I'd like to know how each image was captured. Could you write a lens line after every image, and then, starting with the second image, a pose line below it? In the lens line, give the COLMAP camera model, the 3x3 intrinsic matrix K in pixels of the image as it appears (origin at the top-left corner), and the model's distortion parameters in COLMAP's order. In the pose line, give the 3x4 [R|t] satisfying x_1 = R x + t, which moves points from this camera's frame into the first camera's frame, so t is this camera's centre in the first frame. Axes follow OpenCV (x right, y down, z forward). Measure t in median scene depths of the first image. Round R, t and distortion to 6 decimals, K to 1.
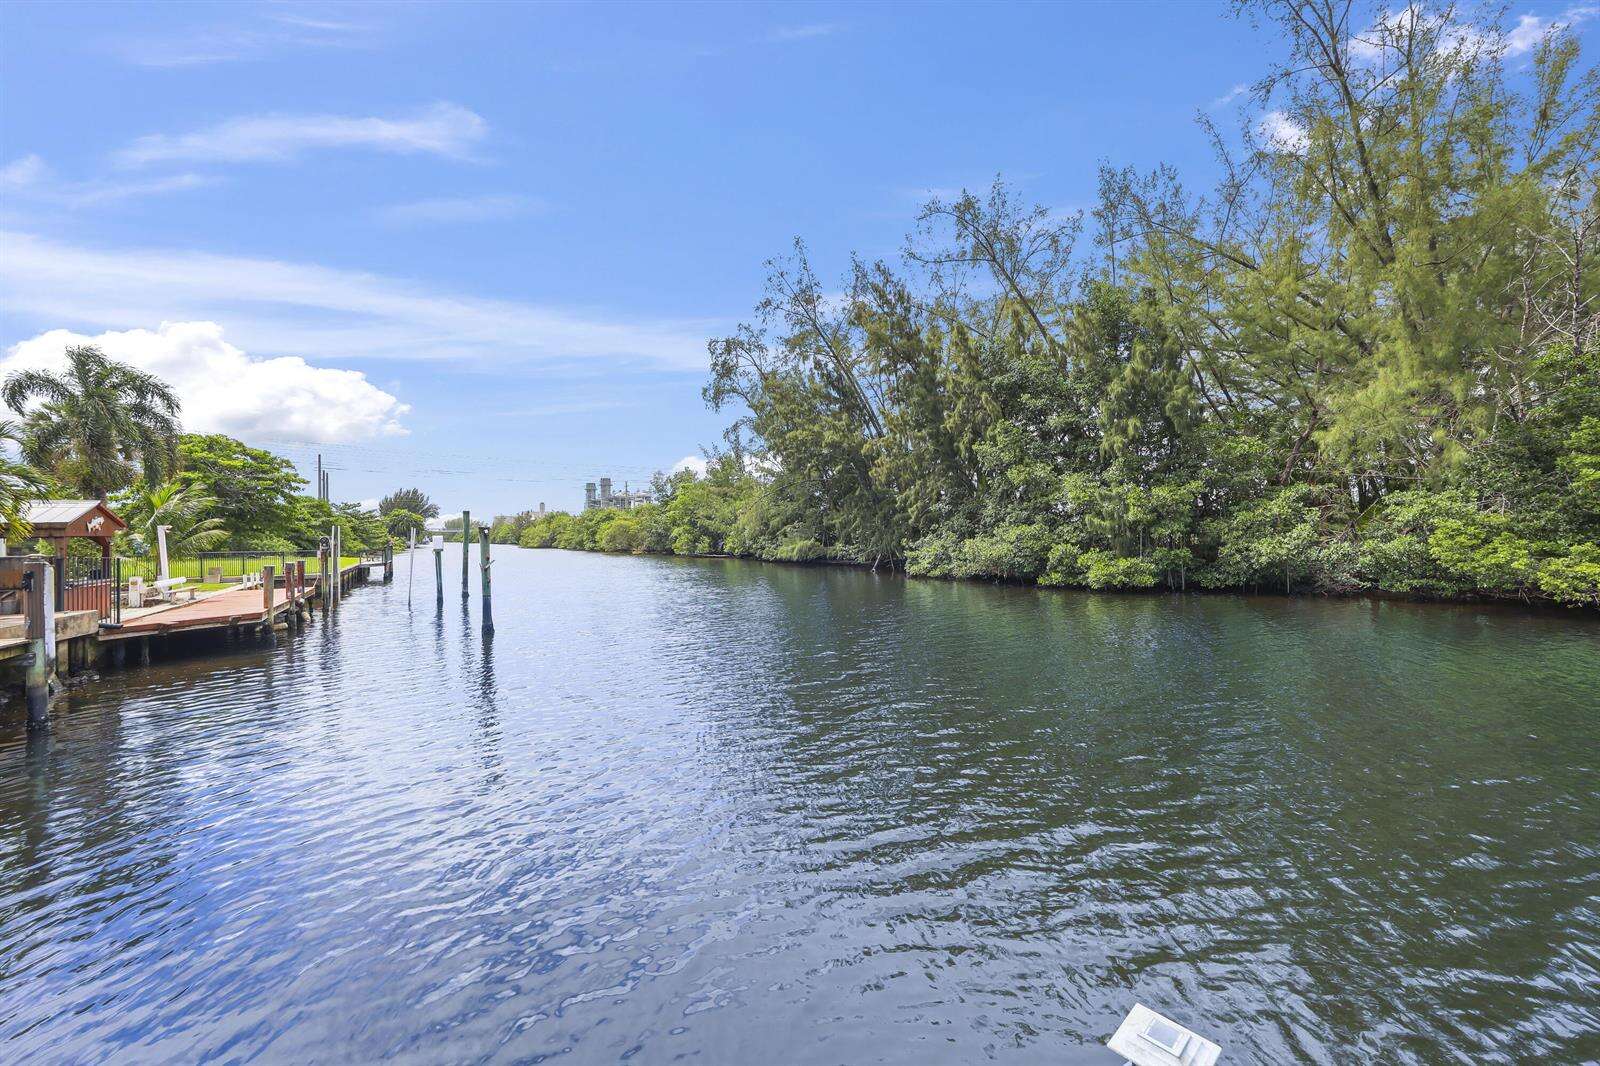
lens RADIAL K [[614.8, 0, 797.9], [0, 614.8, 532.7], [0, 0, 1]] dist [0.000393, -0.000100]
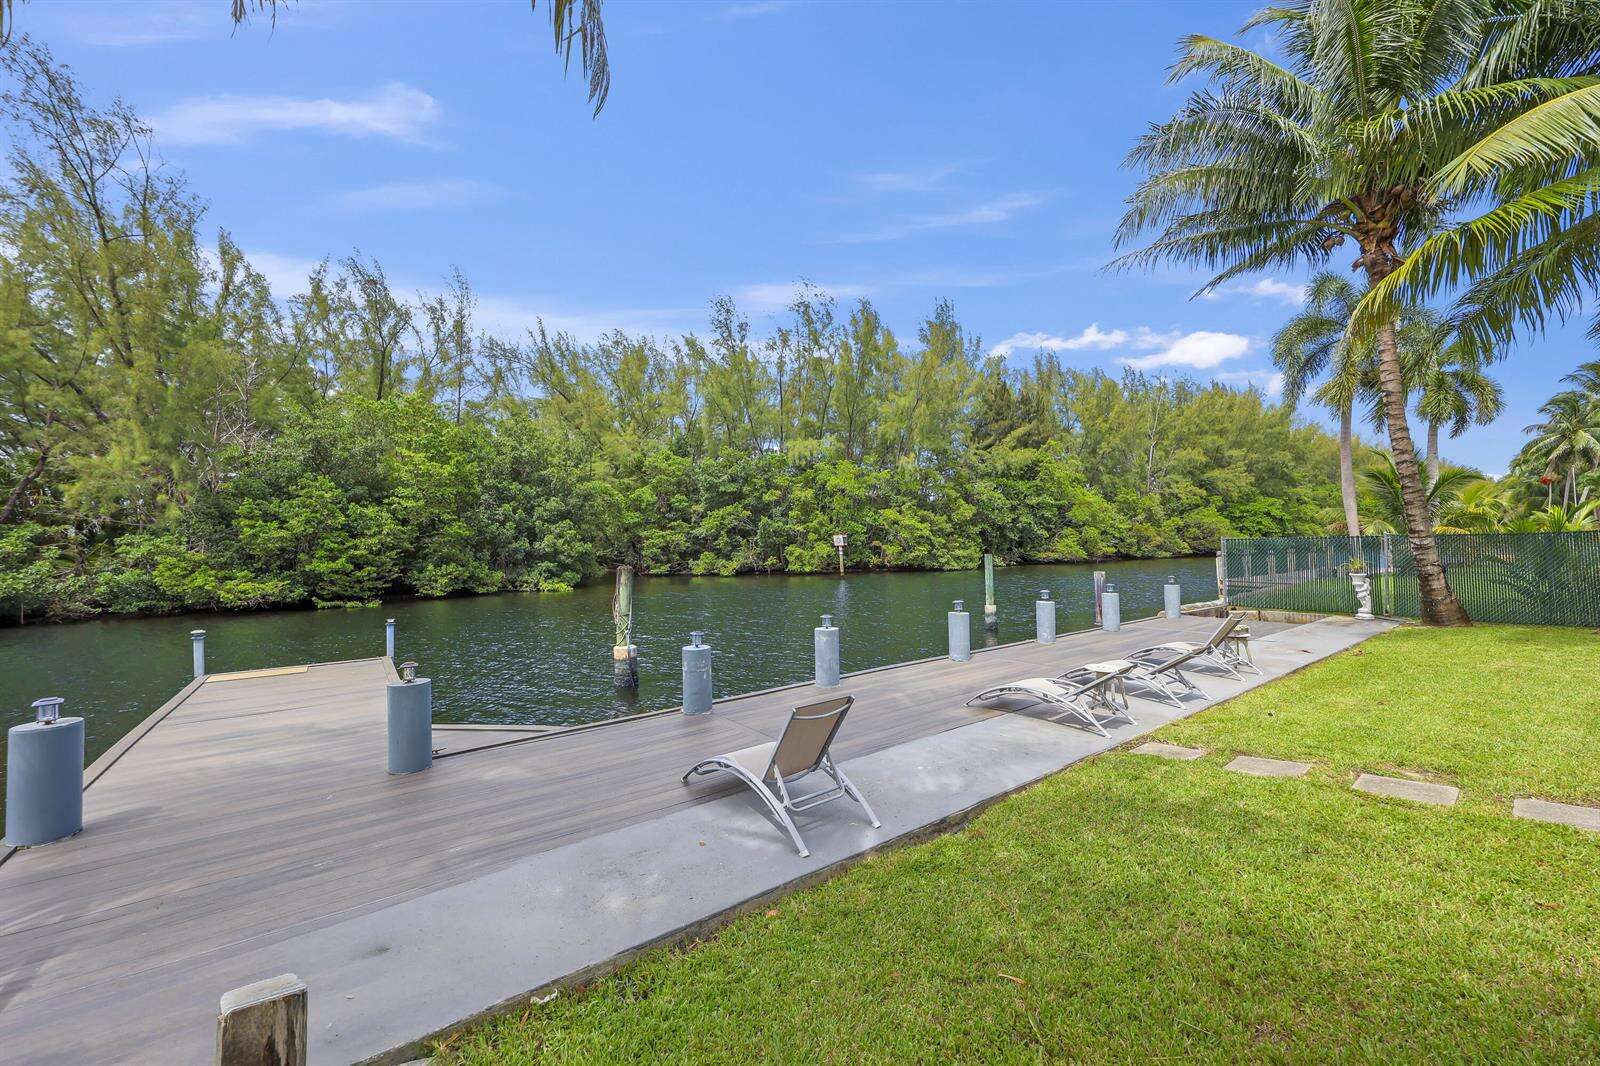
lens RADIAL K [[614.8, 0, 797.9], [0, 614.8, 532.7], [0, 0, 1]] dist [0.000393, -0.000100]
pose [[-0.059224, 0.037470, 0.997541, -0.278518], [0.018371, 0.999167, -0.036440, 0.000548], [-0.998076, 0.016167, -0.059863, -0.229919]]
